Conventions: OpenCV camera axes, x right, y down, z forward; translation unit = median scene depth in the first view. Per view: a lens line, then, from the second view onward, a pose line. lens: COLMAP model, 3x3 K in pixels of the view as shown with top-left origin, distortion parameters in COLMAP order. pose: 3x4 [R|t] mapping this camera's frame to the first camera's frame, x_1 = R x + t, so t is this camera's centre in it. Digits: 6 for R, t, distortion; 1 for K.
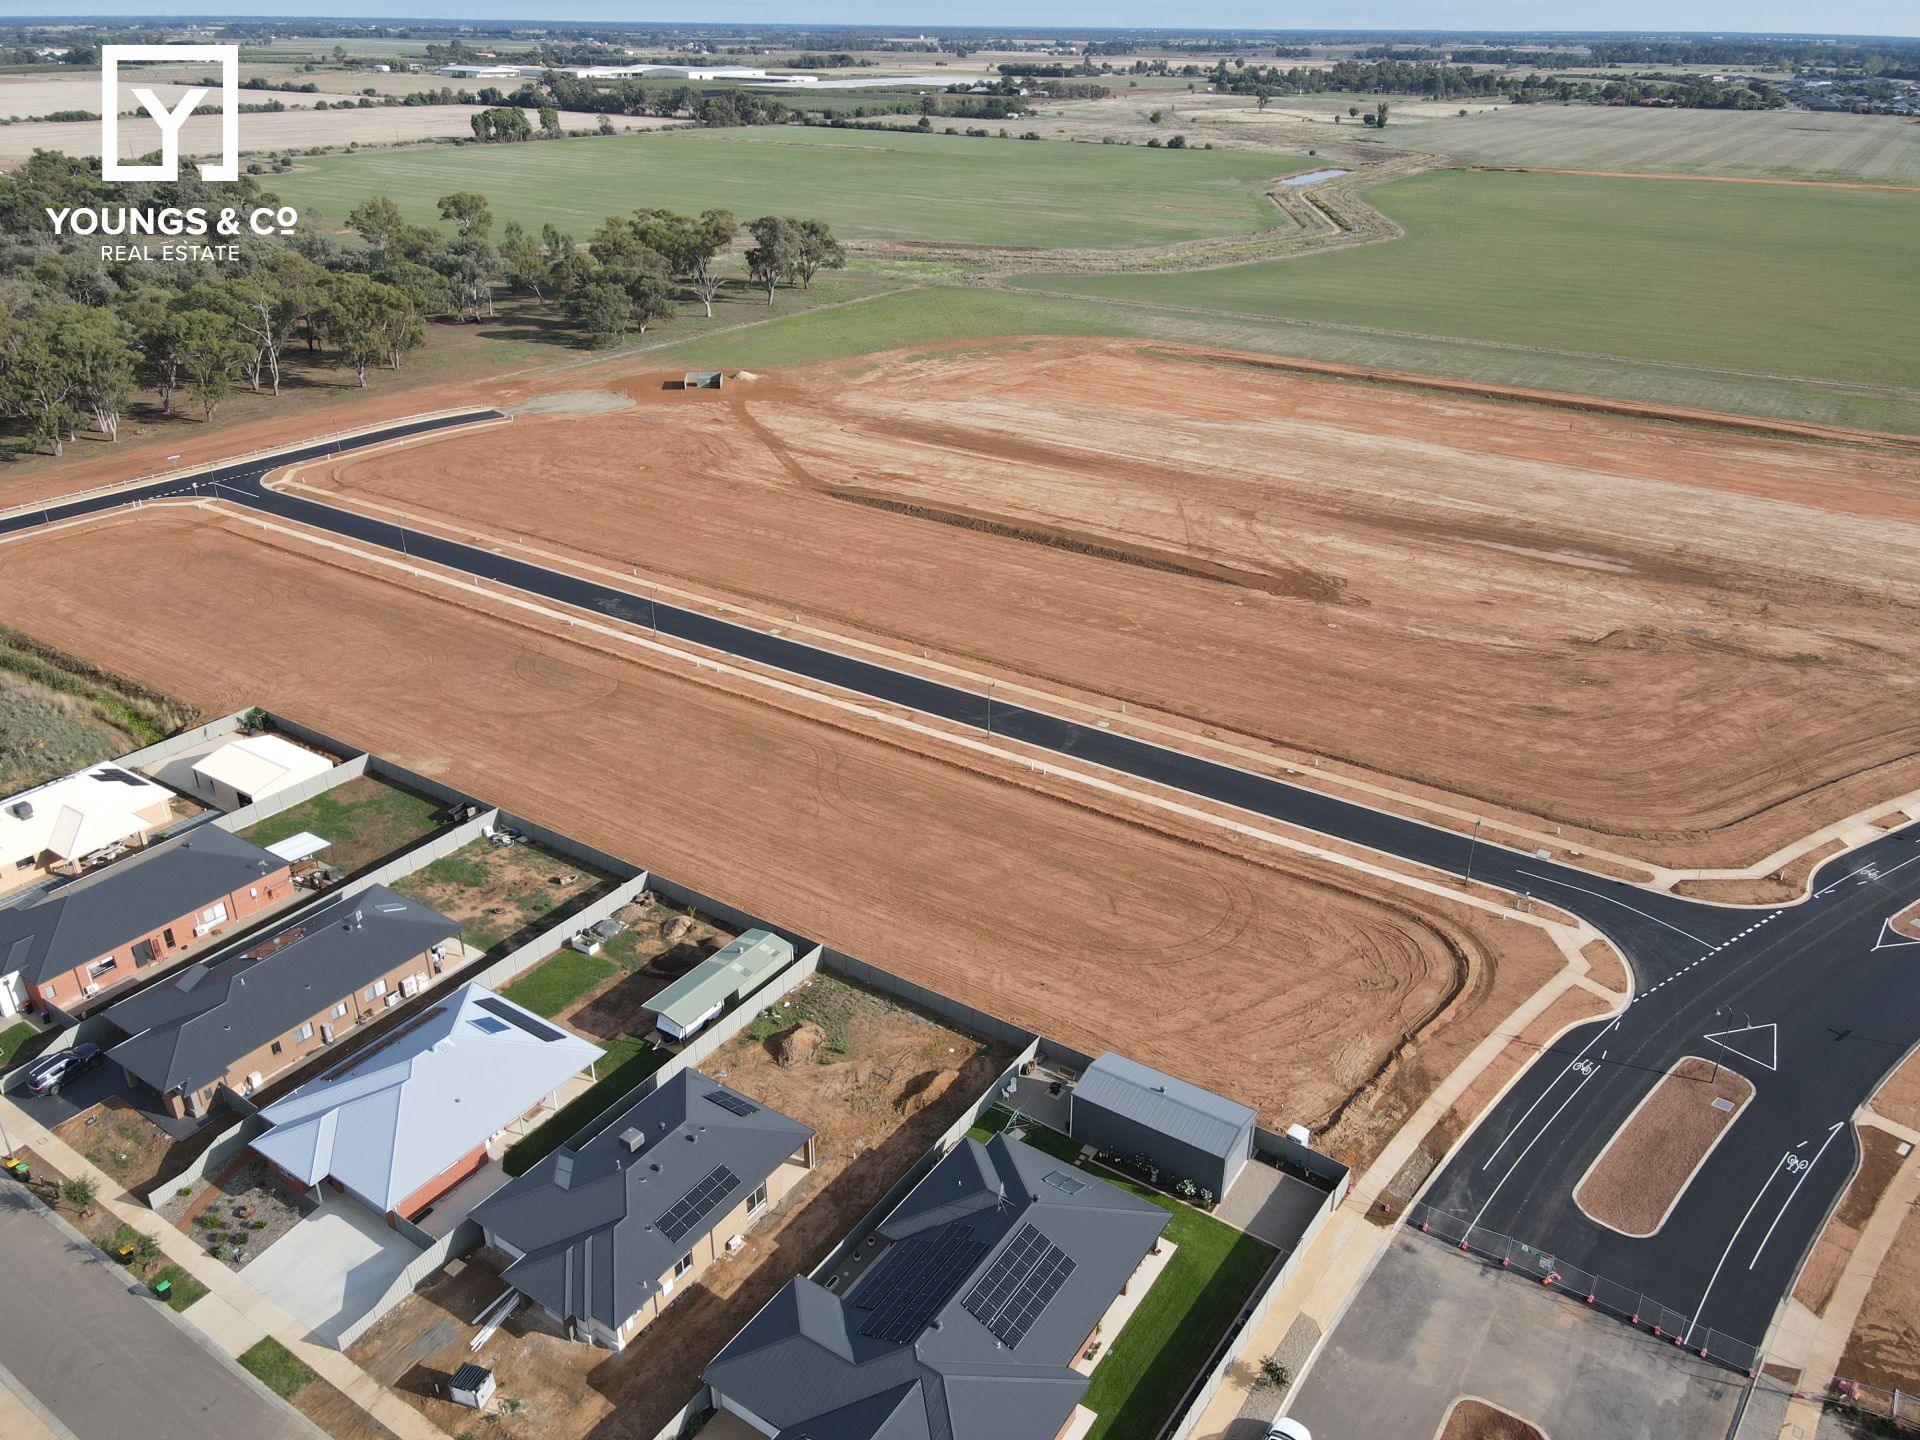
lens RADIAL K [[1400.3, 0, 956.0], [0, 1400.3, 716.3], [0, 0, 1]] dist [0.021596, -0.006145]
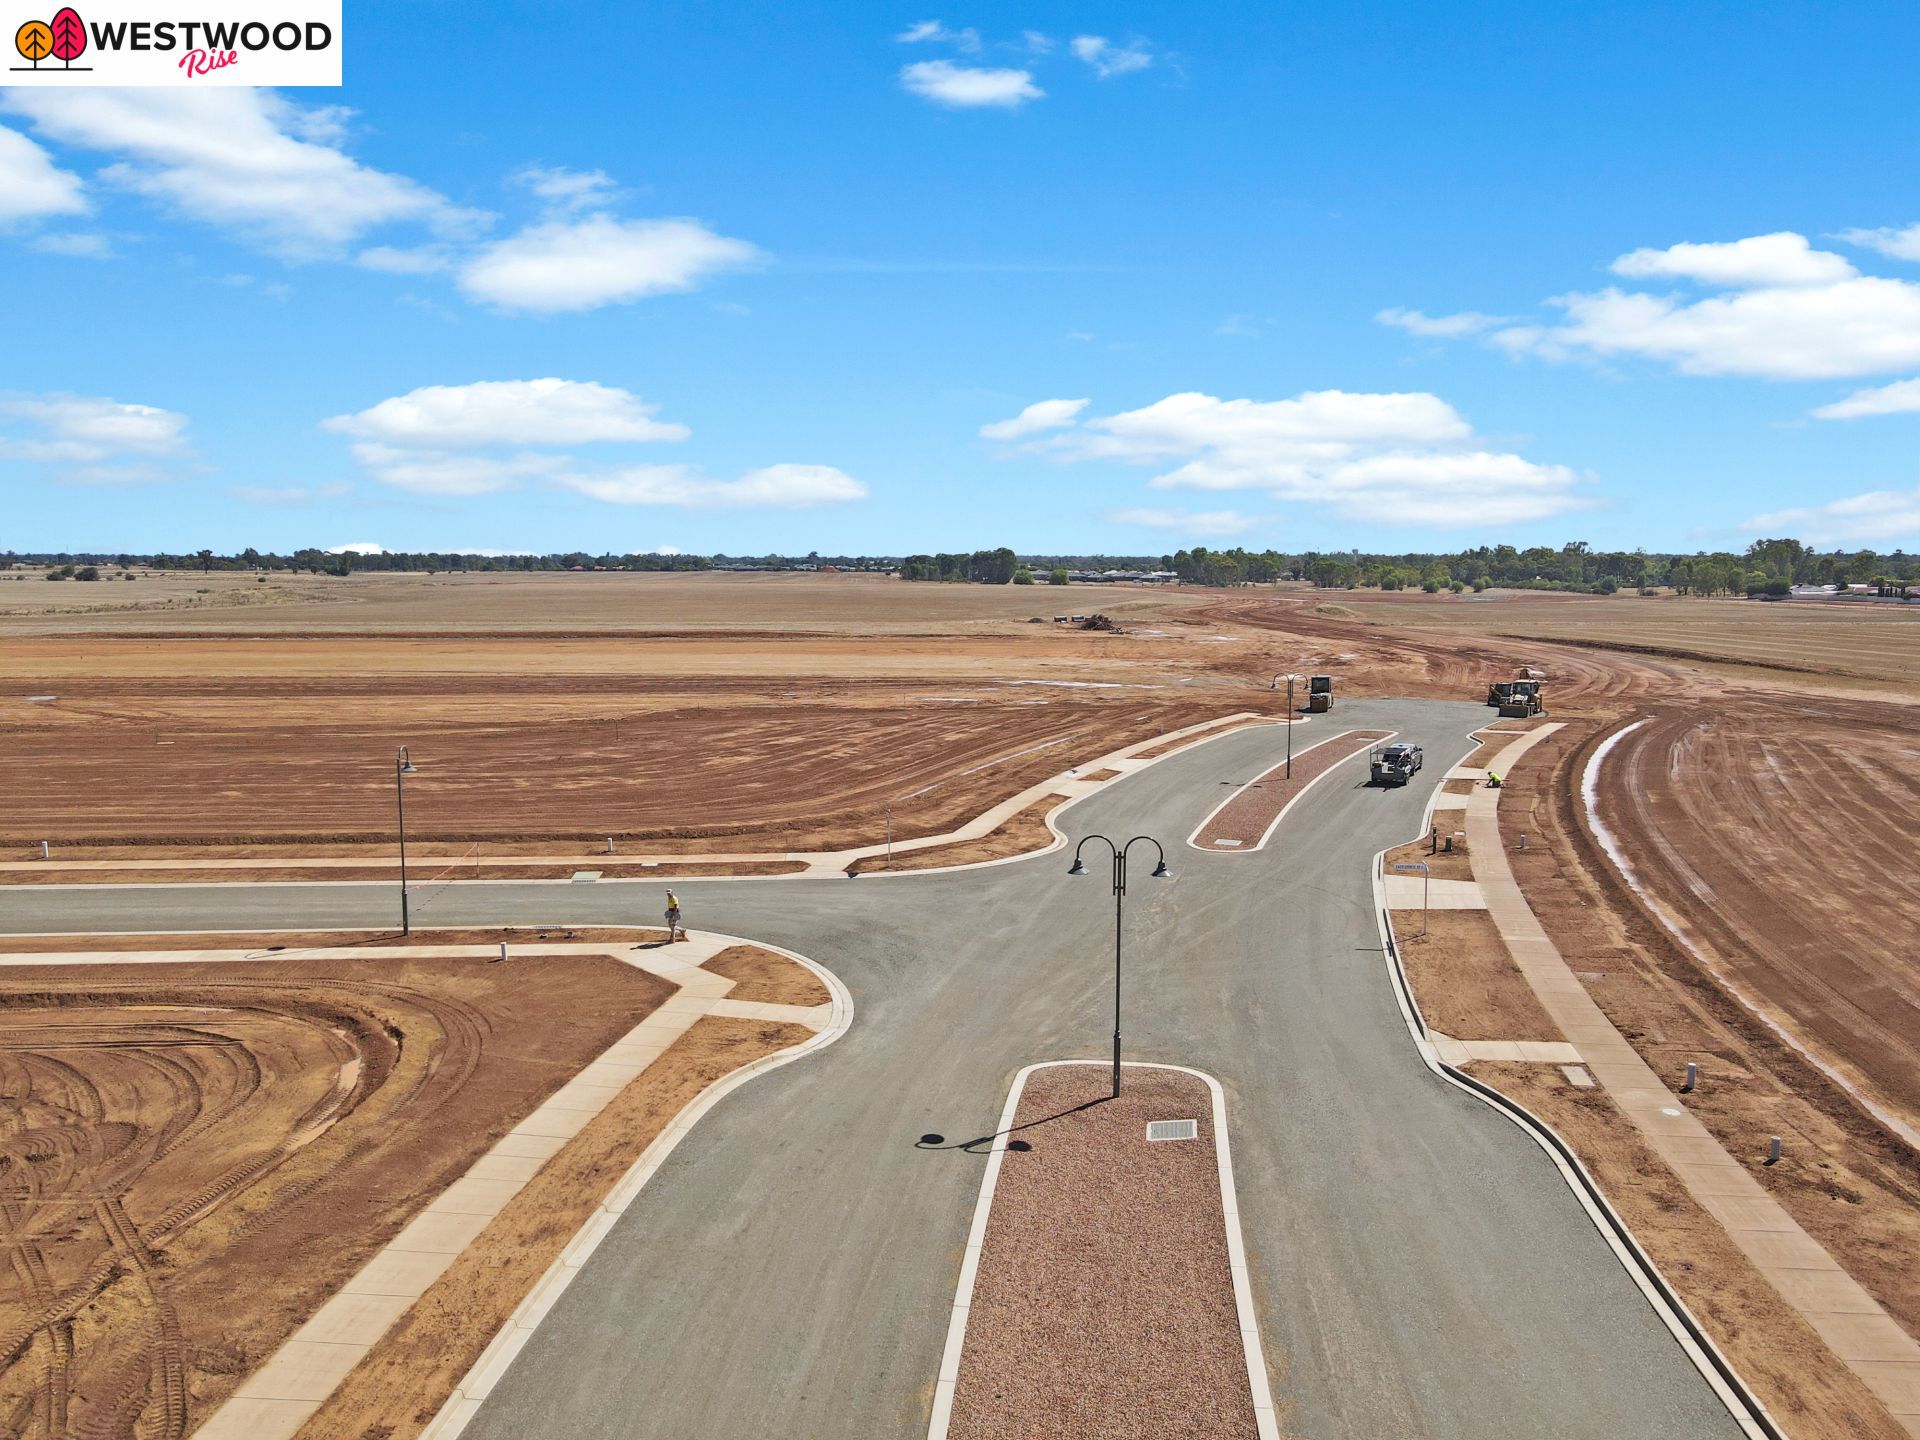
lens RADIAL K [[1400.3, 0, 971.5], [0, 1400.3, 705.7], [0, 0, 1]] dist [0.021596, -0.006145]
pose [[0.781815, -0.061188, 0.620501, 0.183242], [0.275579, 0.926606, -0.255848, 0.152299], [-0.559304, 0.371023, 0.741297, 0.444591]]
